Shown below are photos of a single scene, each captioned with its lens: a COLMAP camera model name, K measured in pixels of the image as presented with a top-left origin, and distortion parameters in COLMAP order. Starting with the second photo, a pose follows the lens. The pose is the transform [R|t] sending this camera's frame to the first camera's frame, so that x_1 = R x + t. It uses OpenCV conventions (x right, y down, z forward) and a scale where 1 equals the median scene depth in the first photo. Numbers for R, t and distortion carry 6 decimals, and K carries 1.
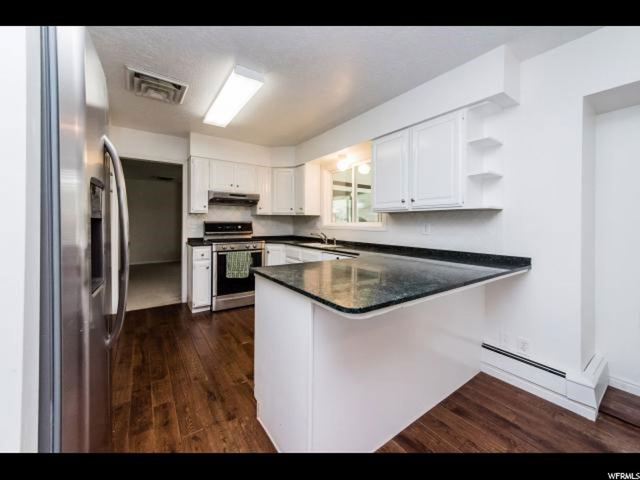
lens RADIAL K [[251.8, 0, 294.1], [0, 251.8, 224.5], [0, 0, 1]] dist [-0.012244, -0.000164]
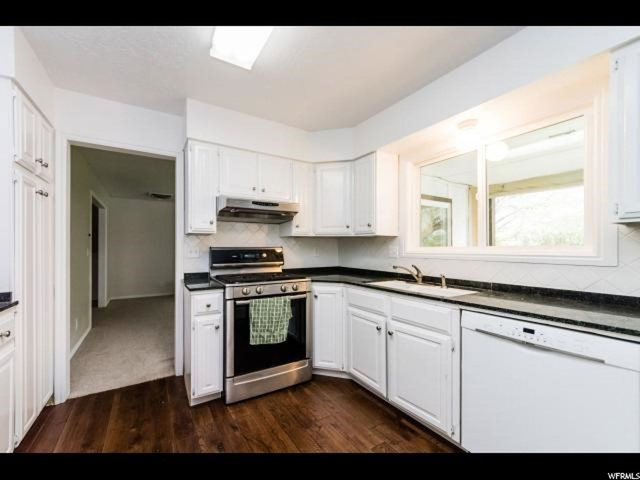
lens RADIAL K [[274.7, 0, 300.0], [0, 274.7, 247.1], [0, 0, 1]] dist [0.005966, 0.000066]
pose [[0.999870, -0.006649, -0.014690, -0.131826], [0.006503, 0.999929, -0.009990, -0.003670], [0.014755, 0.009893, 0.999842, 0.339835]]
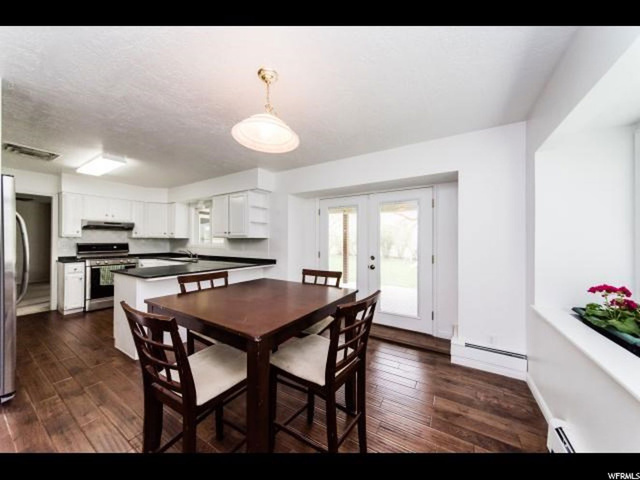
lens RADIAL K [[223.3, 0, 319.6], [0, 223.3, 241.1], [0, 0, 1]] dist [0.001569, 0.000359]
pose [[0.886718, -0.002552, 0.462304, 0.203376], [0.005445, 0.999973, -0.004924, -0.011769], [-0.462279, 0.006884, 0.886708, -0.562610]]
